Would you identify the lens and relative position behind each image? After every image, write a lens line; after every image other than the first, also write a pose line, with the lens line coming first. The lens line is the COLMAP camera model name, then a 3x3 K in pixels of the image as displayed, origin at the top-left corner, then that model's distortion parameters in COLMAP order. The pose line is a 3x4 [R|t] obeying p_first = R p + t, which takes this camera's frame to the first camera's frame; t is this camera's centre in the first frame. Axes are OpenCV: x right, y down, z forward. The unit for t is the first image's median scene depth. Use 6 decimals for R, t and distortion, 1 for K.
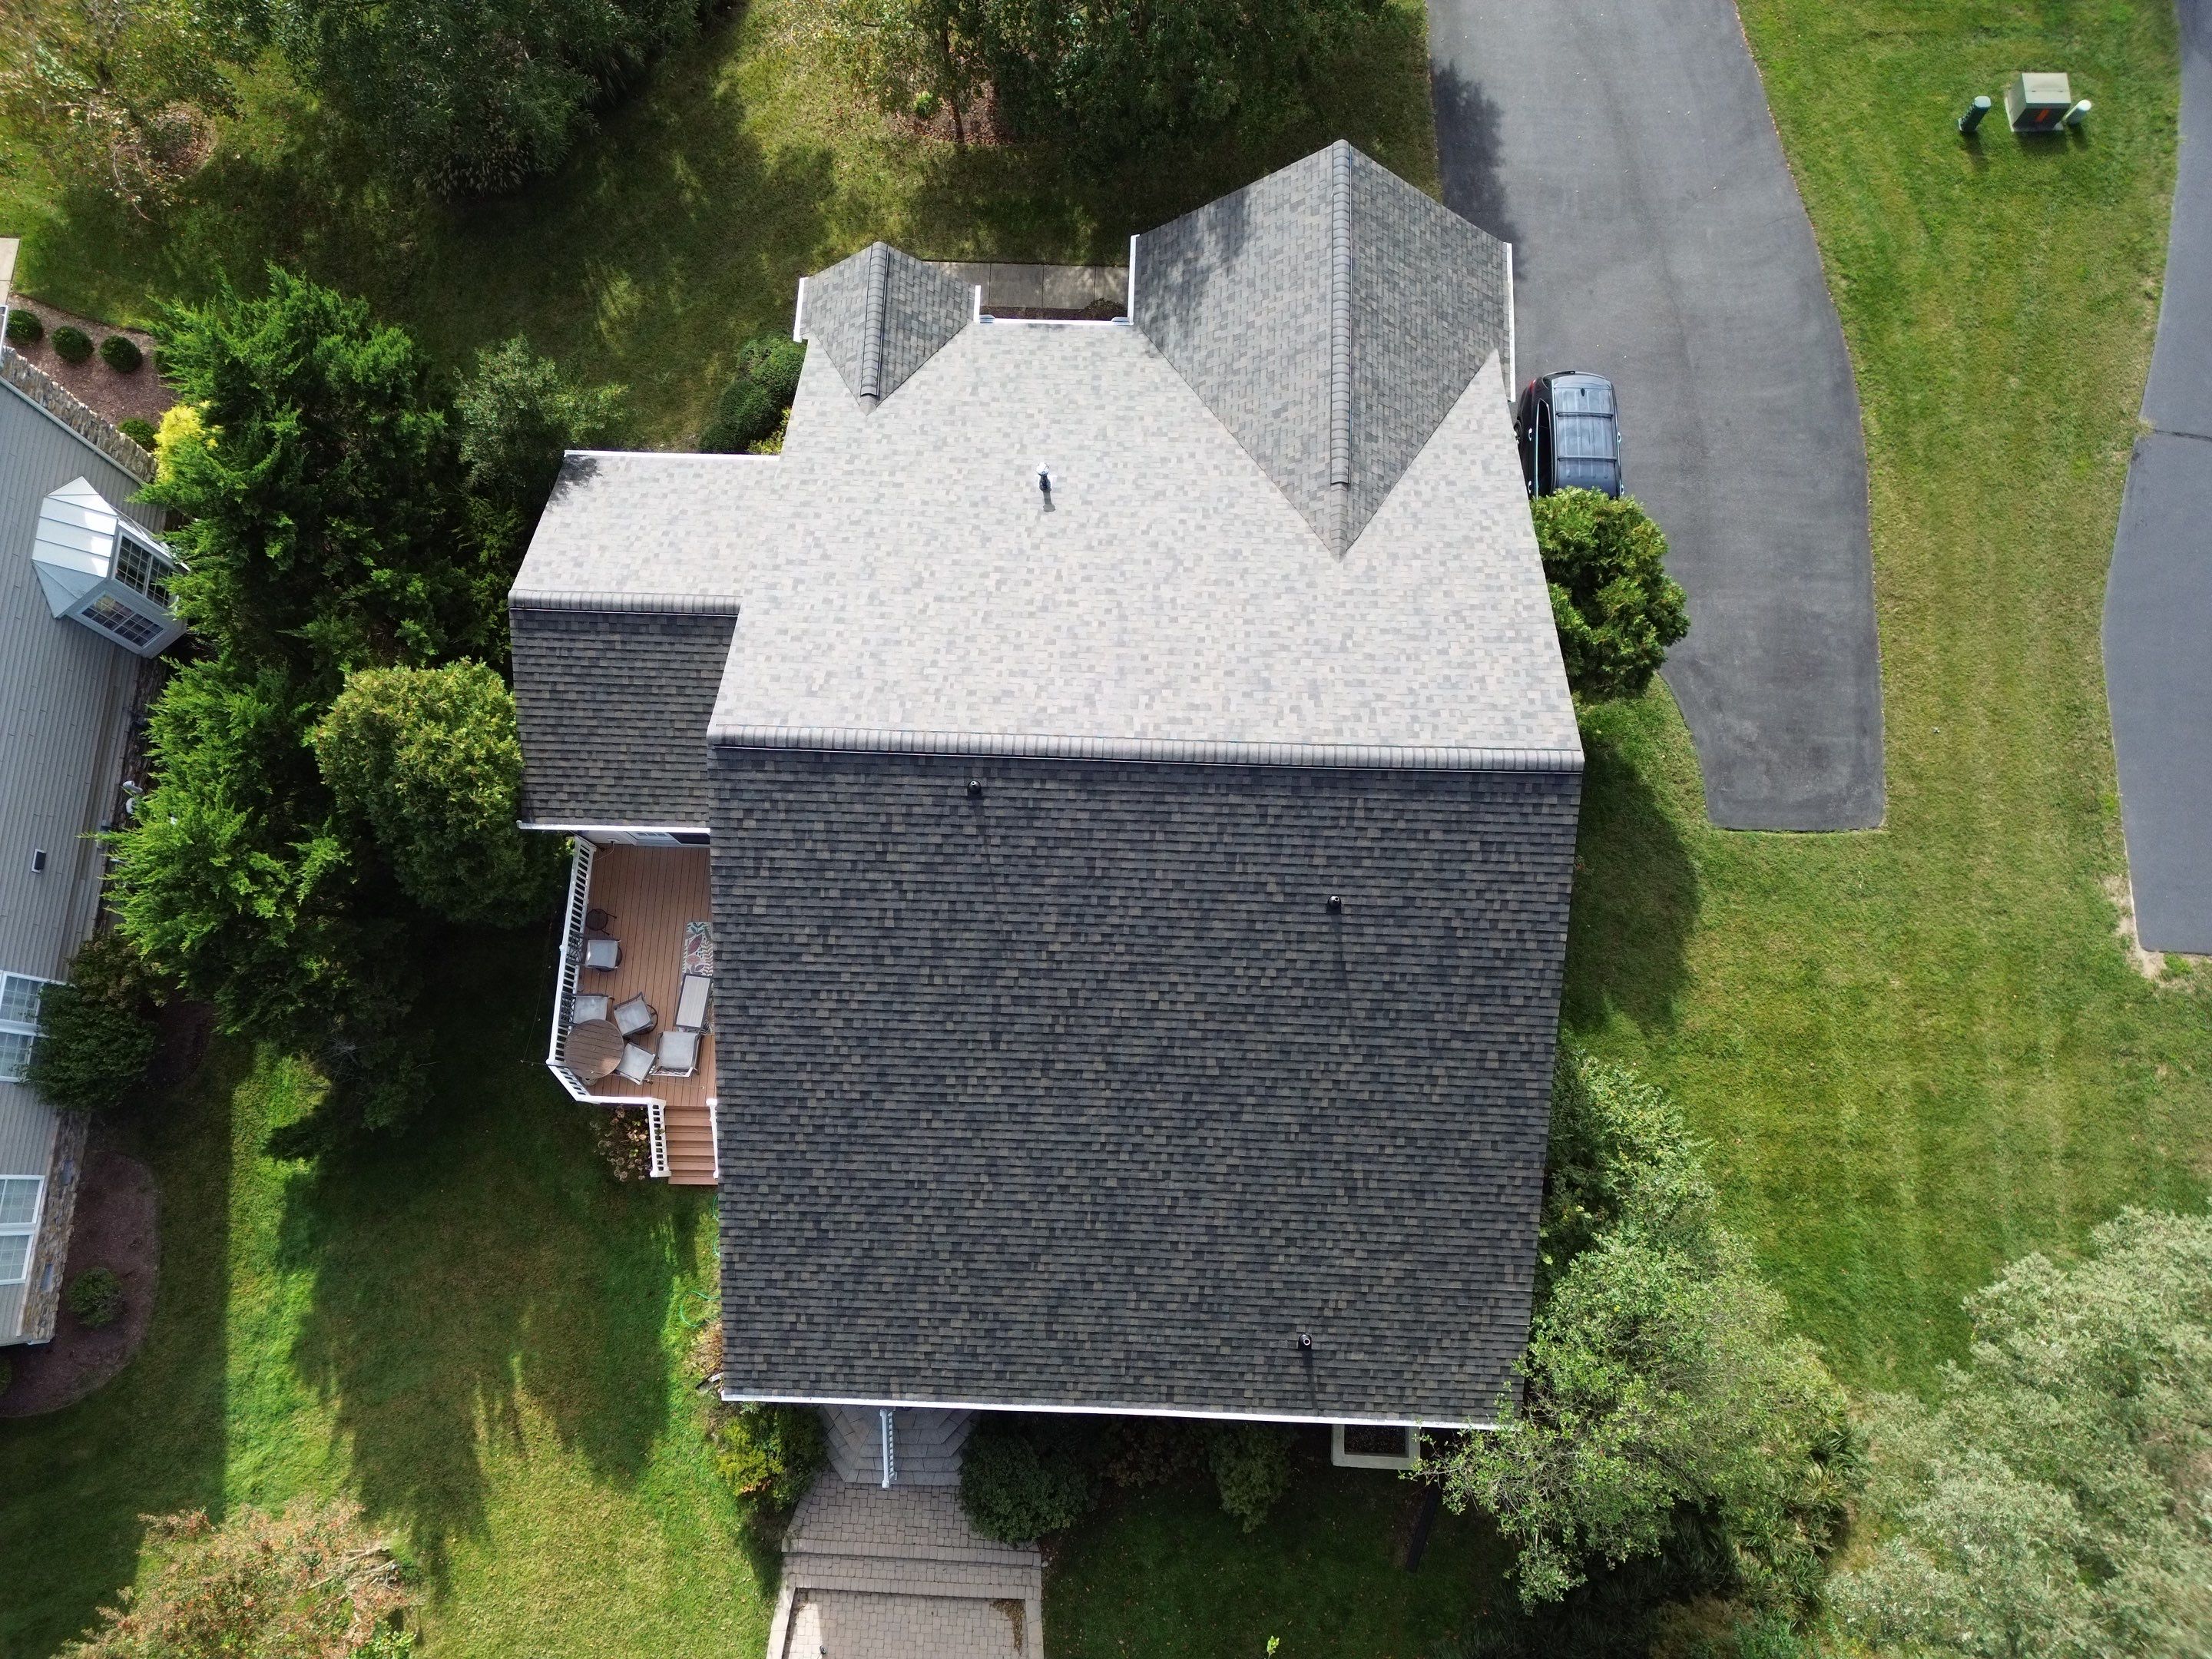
lens RADIAL K [[1546.9, 0, 1102.4], [0, 1546.9, 819.3], [0, 0, 1]] dist [0.075749, -0.069483]
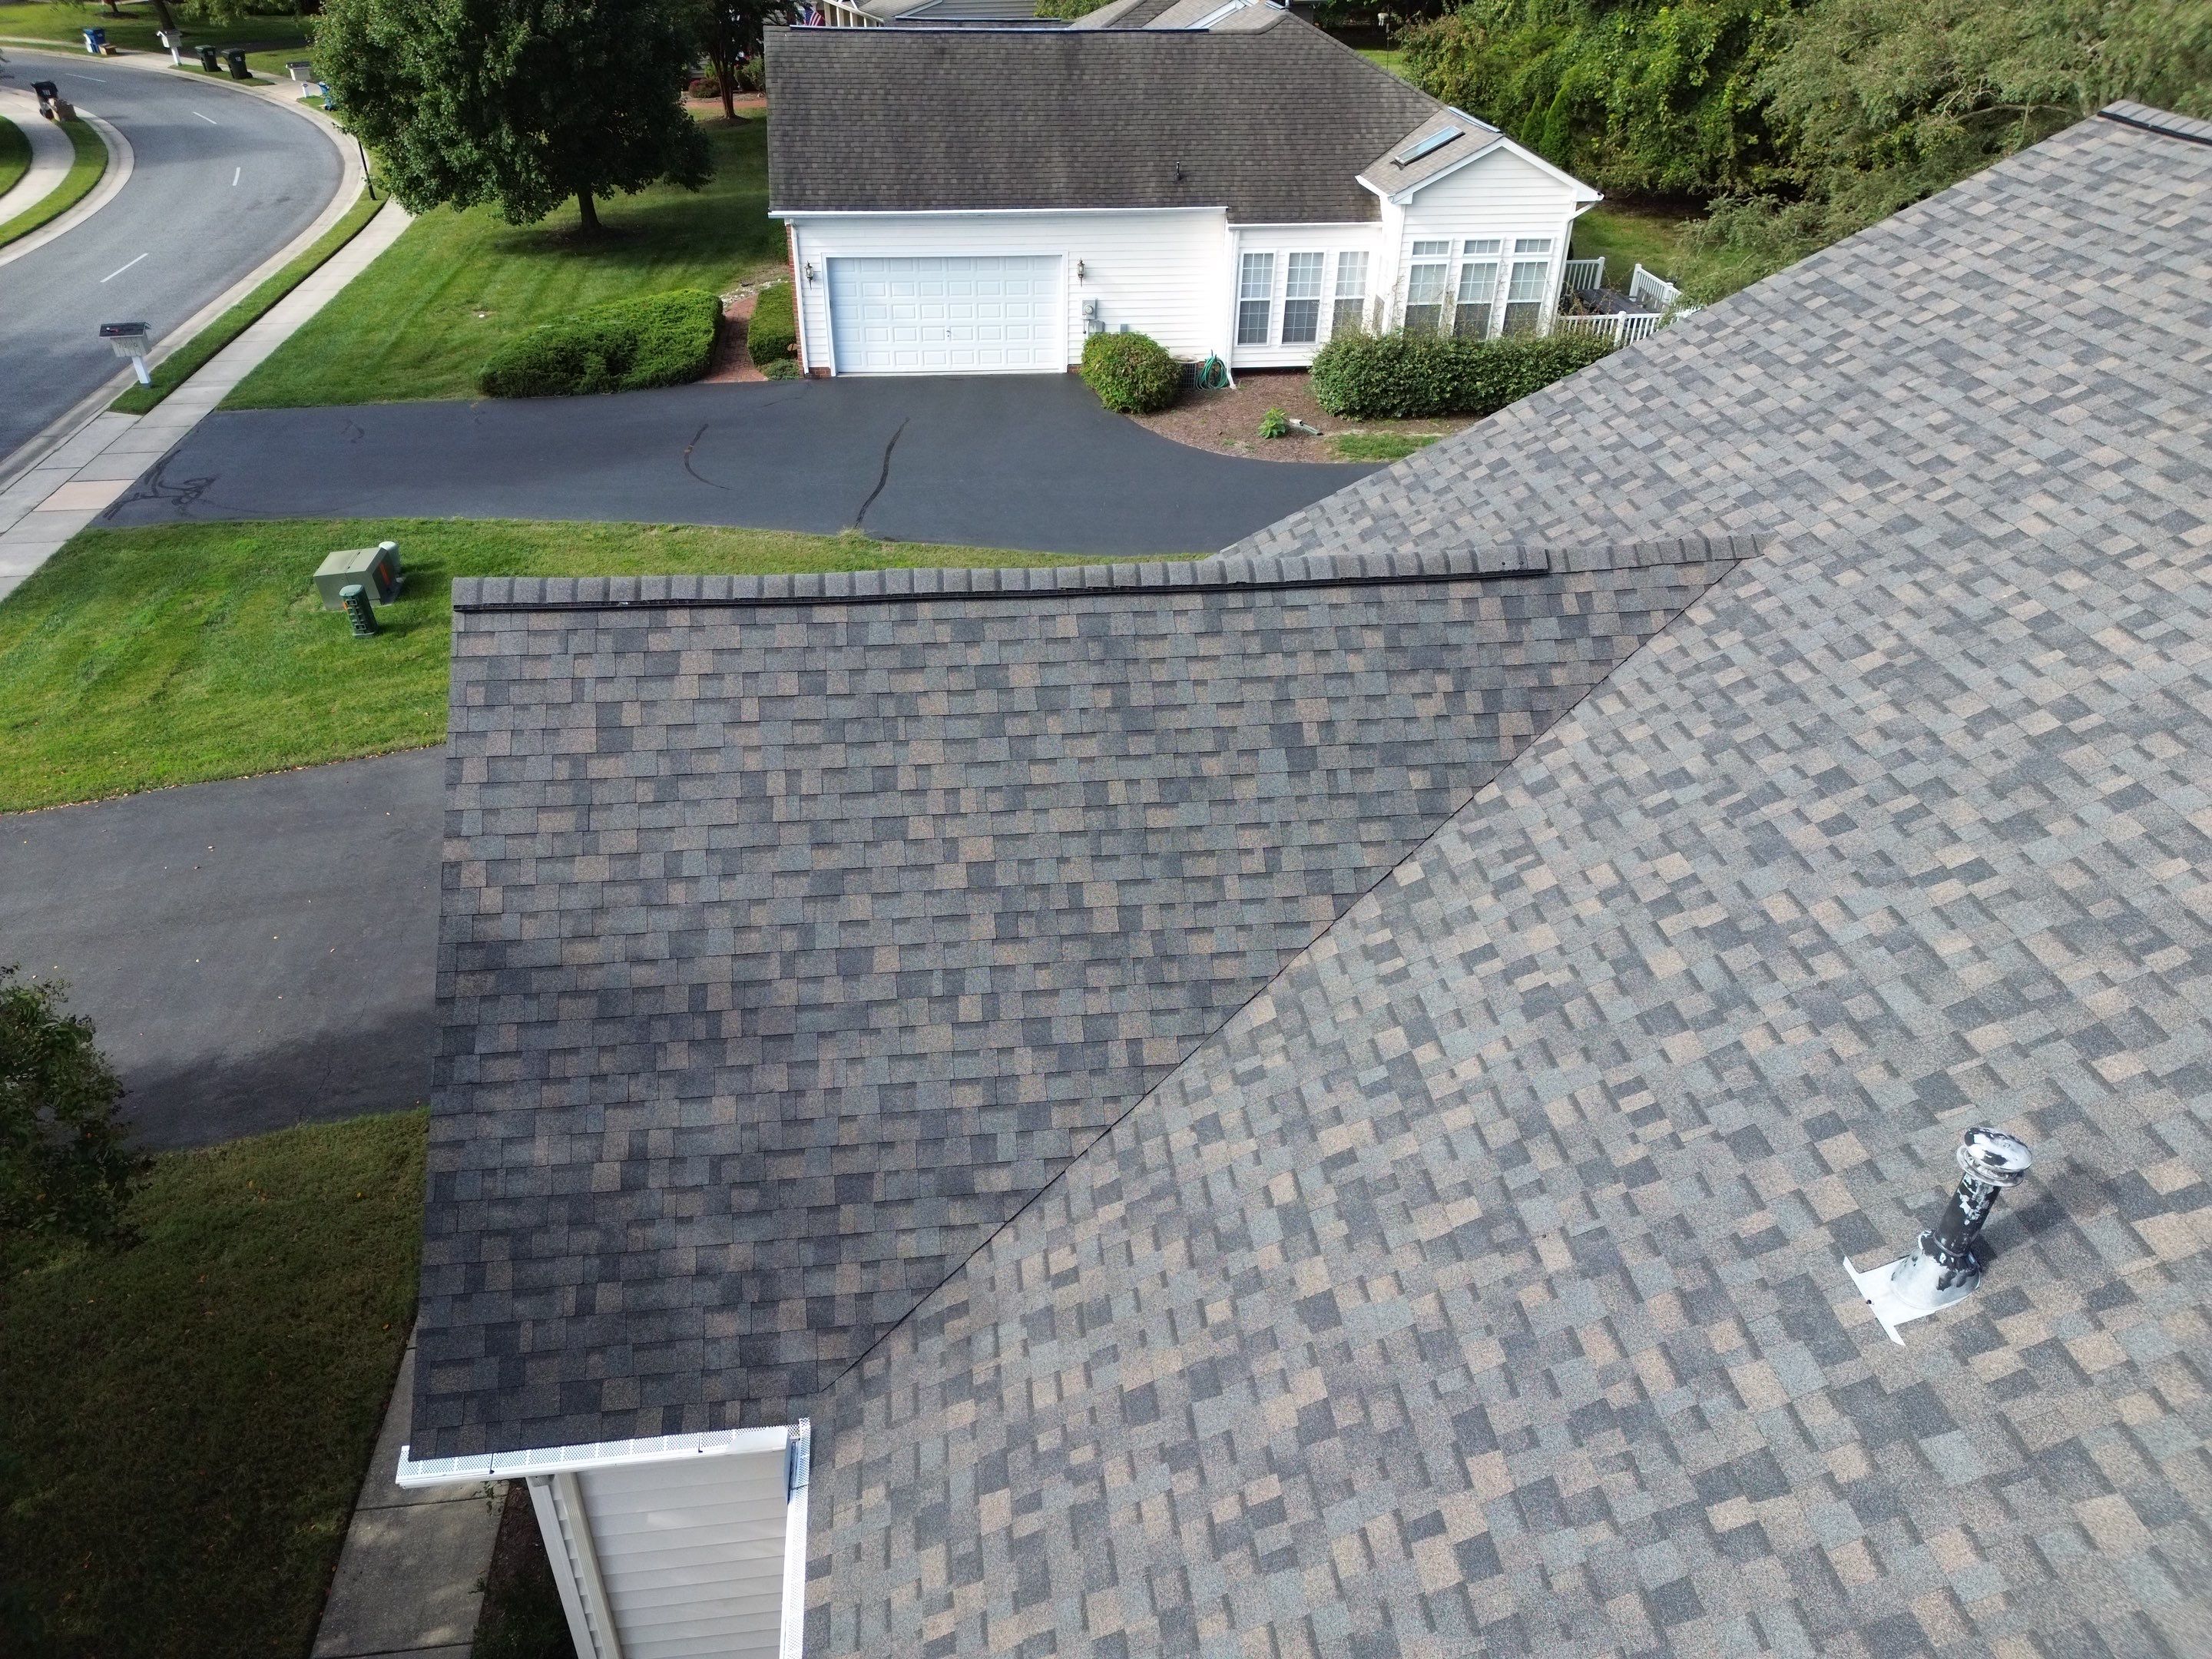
lens RADIAL K [[1546.9, 0, 1102.4], [0, 1546.9, 828.8], [0, 0, 1]] dist [0.075749, -0.069483]
pose [[-0.151150, -0.528211, 0.835551, -0.189270], [0.959039, 0.126503, 0.253460, -0.436893], [-0.239580, 0.839637, 0.487454, 0.980779]]
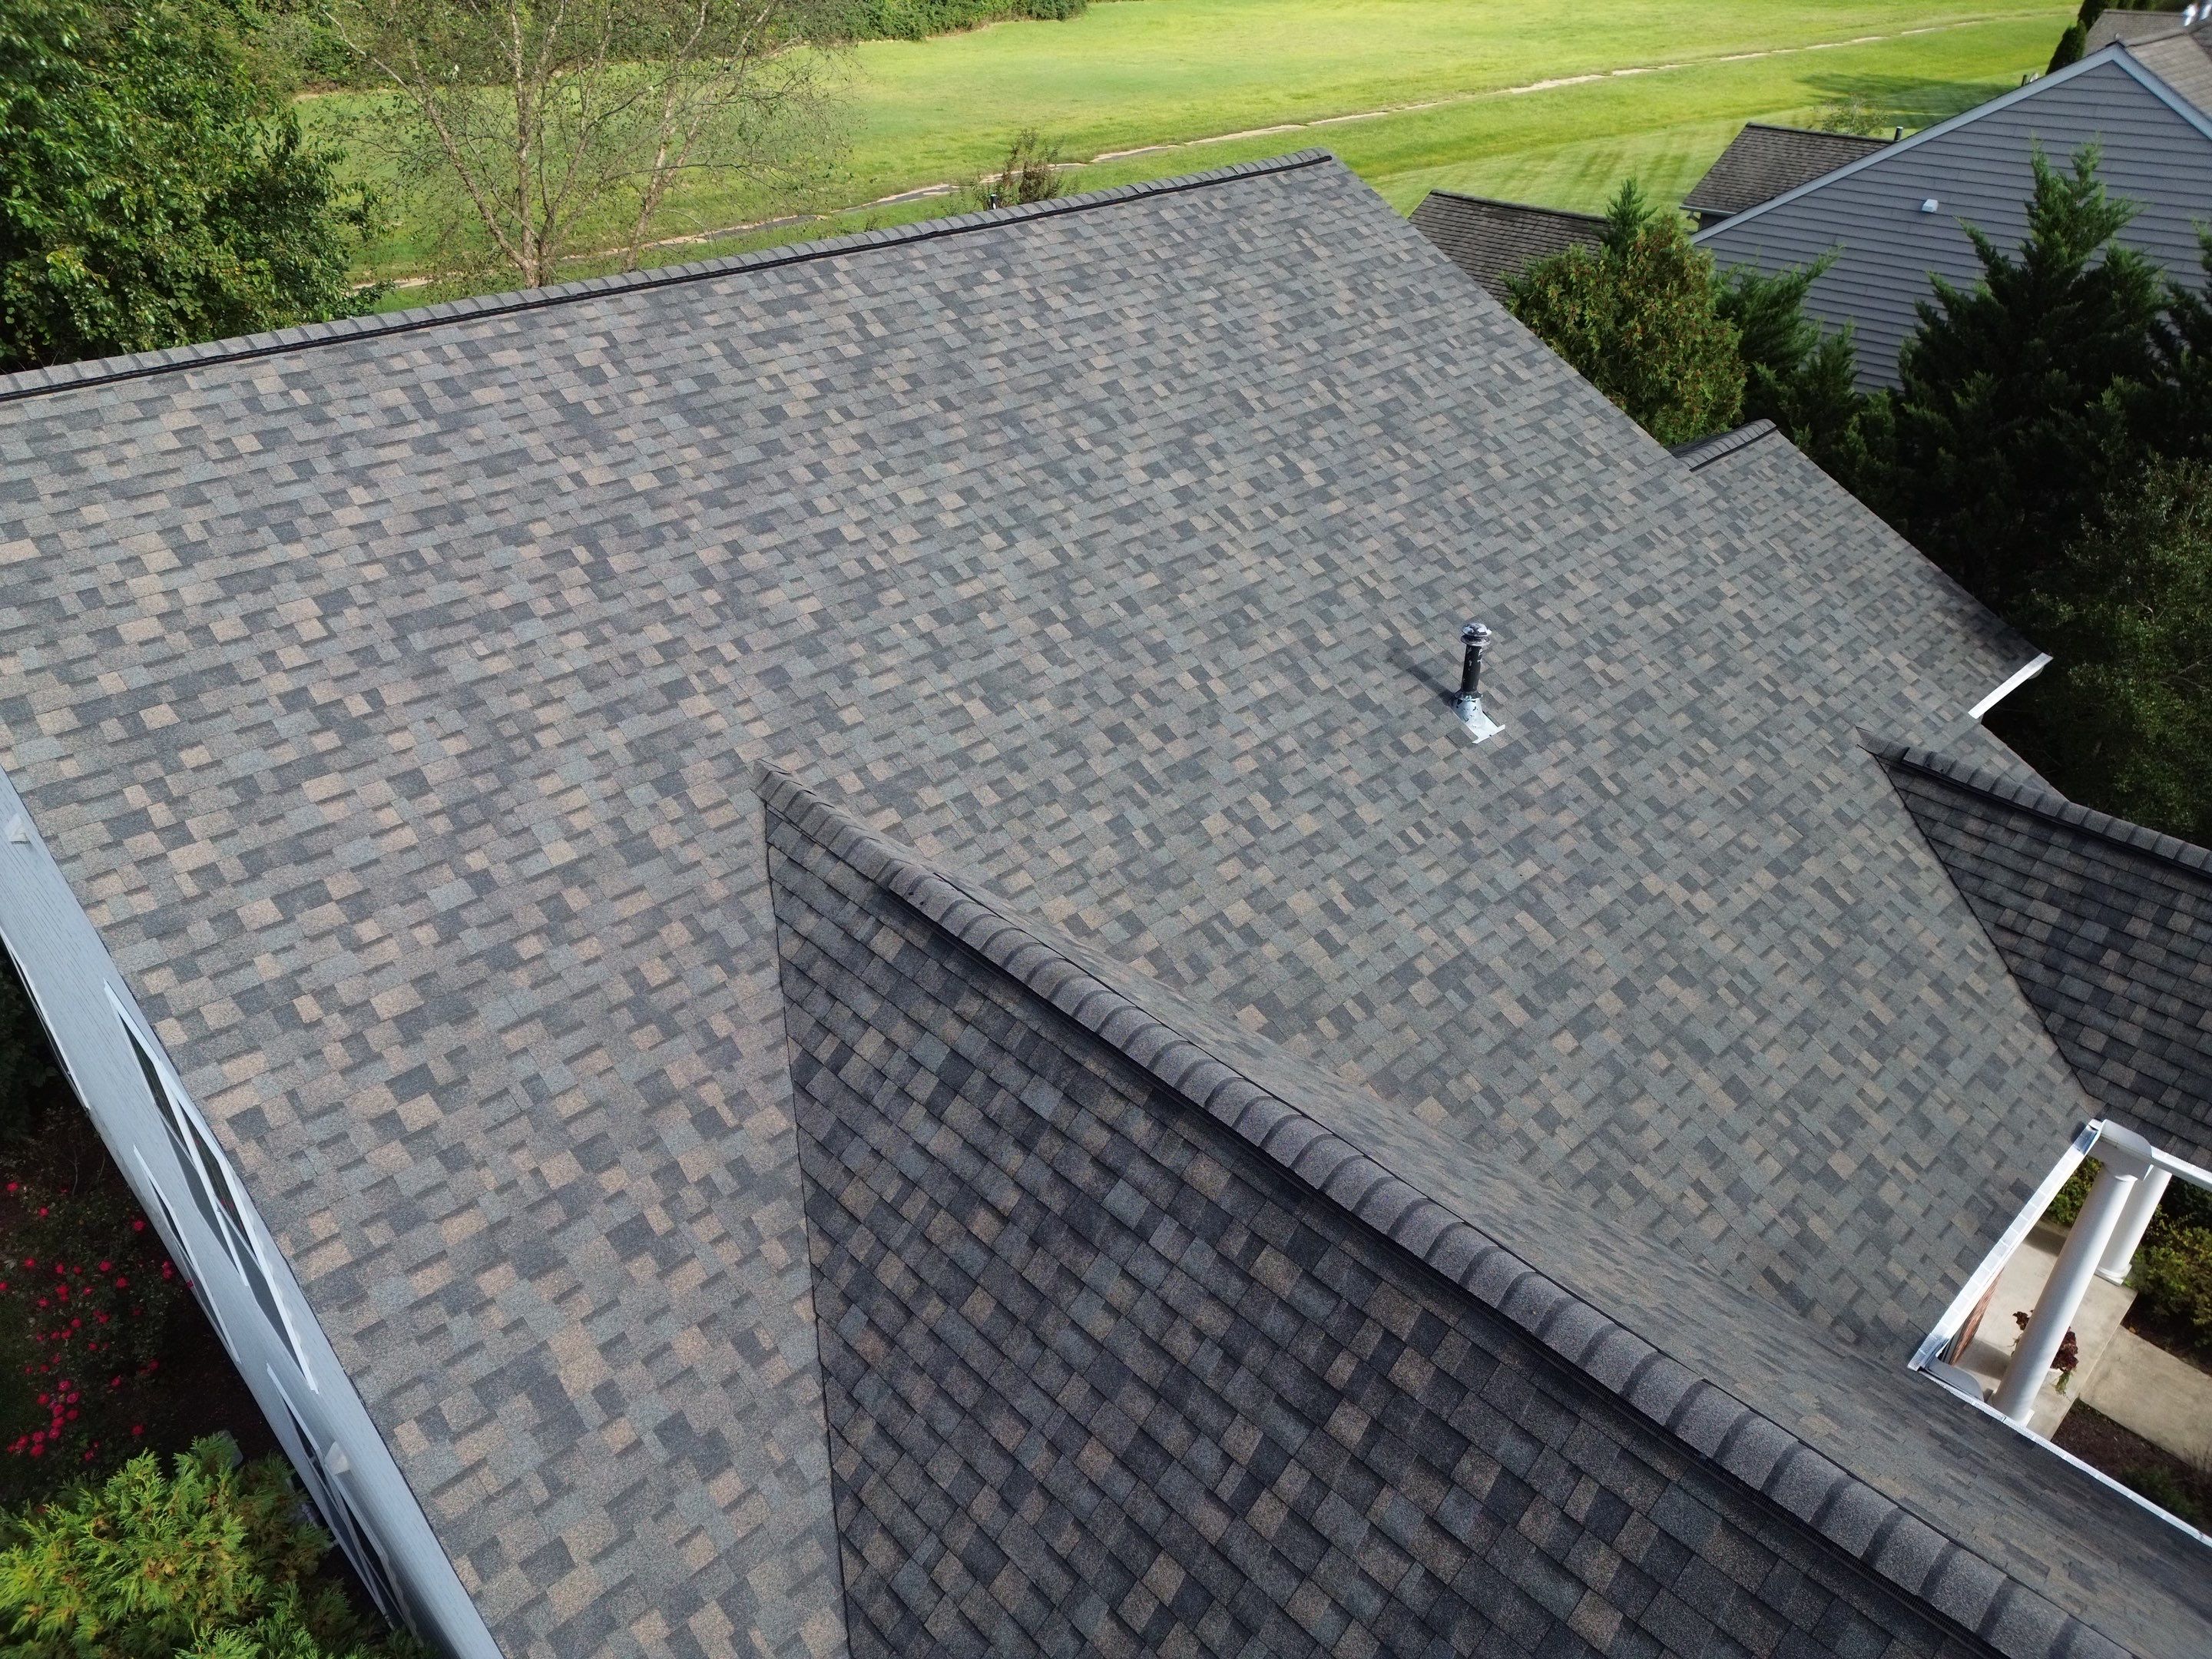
lens RADIAL K [[1546.9, 0, 1102.8], [0, 1546.9, 832.6], [0, 0, 1]] dist [0.075749, -0.069483]
pose [[-0.701120, 0.391637, -0.595862, 0.339568], [-0.691655, -0.170400, 0.701839, -0.509317], [0.173331, 0.904204, 0.390348, 0.953027]]
